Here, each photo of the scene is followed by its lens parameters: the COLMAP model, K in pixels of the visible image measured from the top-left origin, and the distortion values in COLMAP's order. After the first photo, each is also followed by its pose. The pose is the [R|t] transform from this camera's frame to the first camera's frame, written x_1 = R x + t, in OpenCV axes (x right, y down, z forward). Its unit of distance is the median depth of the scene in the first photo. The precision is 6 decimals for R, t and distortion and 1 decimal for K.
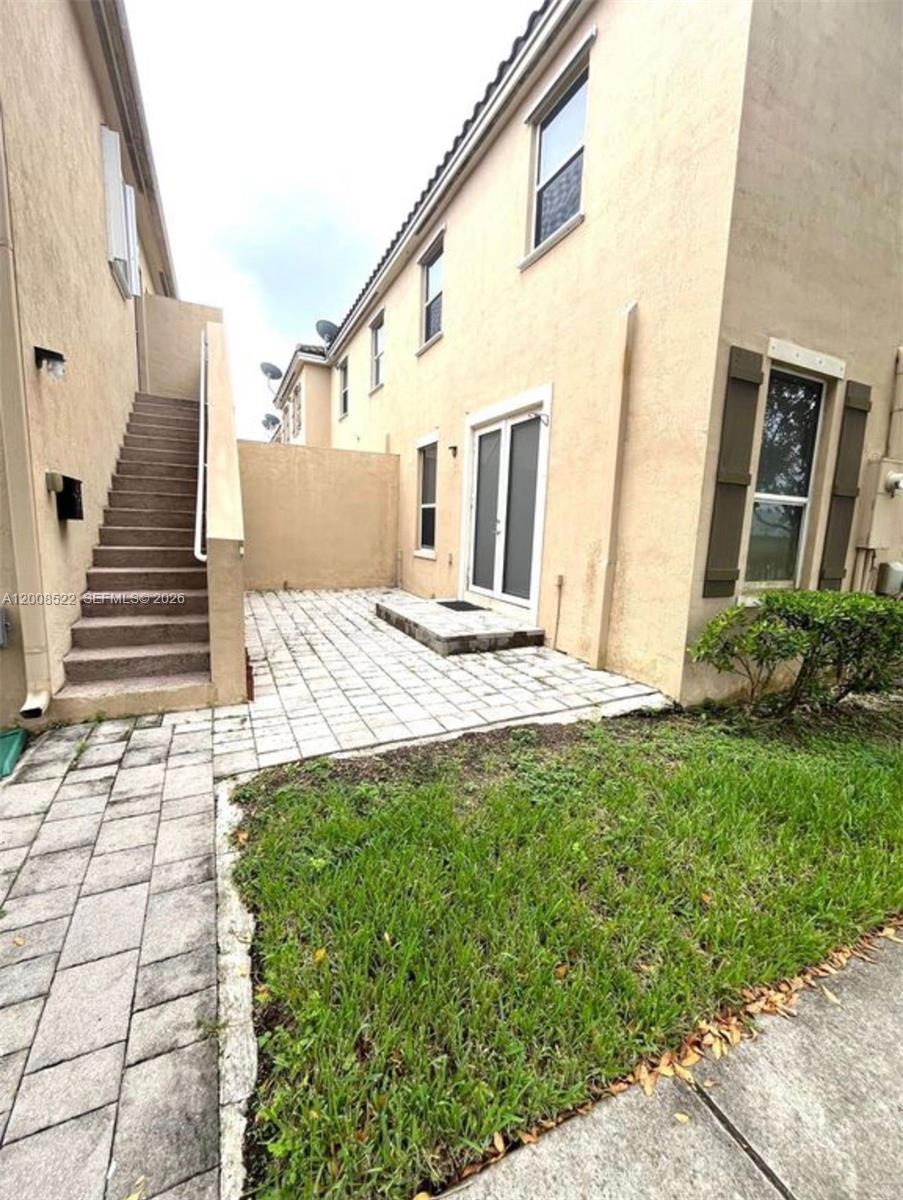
lens RADIAL K [[489.7, 0, 453.9], [0, 489.7, 602.9], [0, 0, 1]] dist [-0.000311, -0.000134]
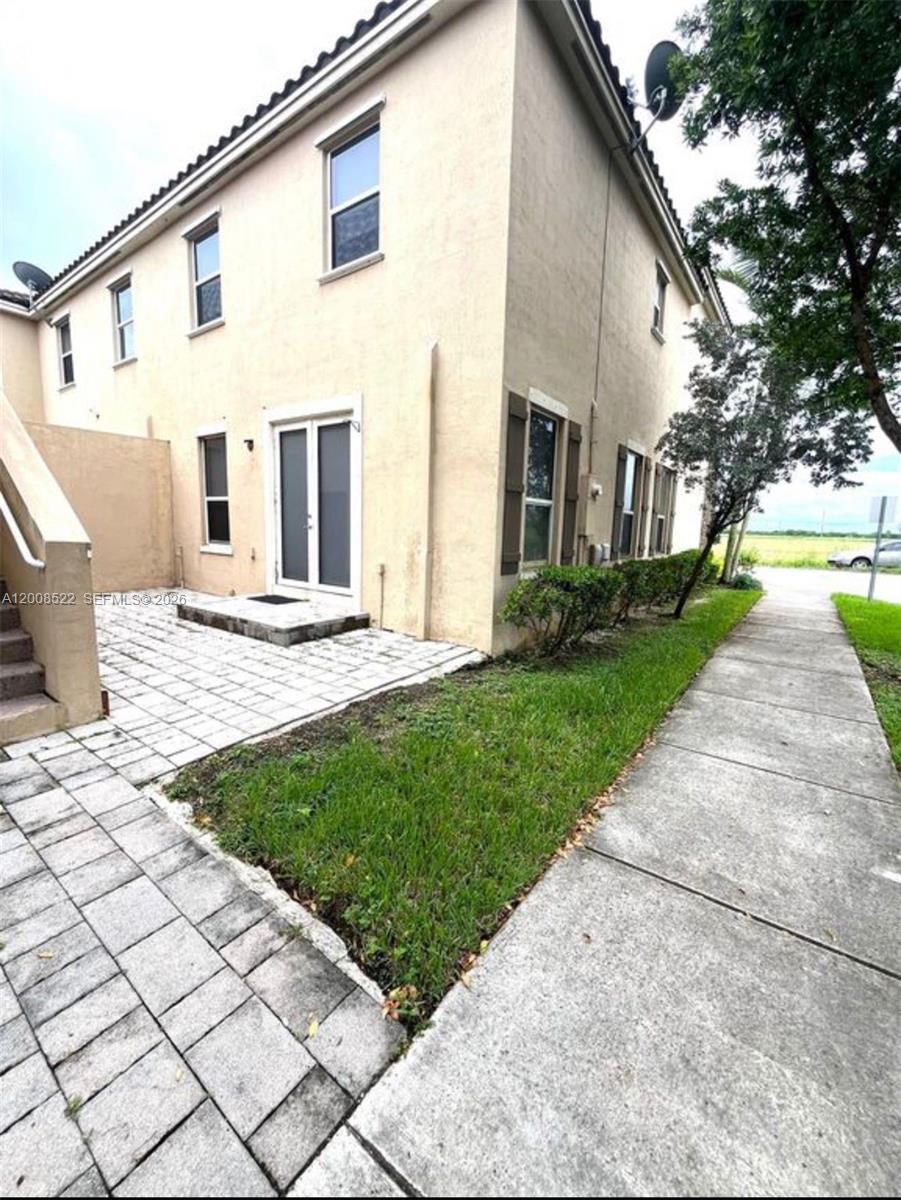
lens RADIAL K [[489.7, 0, 452.9], [0, 489.7, 602.9], [0, 0, 1]] dist [-0.000311, -0.000134]
pose [[0.875508, -0.087254, 0.475261, -0.250312], [0.076858, 0.996186, 0.041308, -0.000794], [-0.477053, 0.000362, 0.878874, -0.119164]]
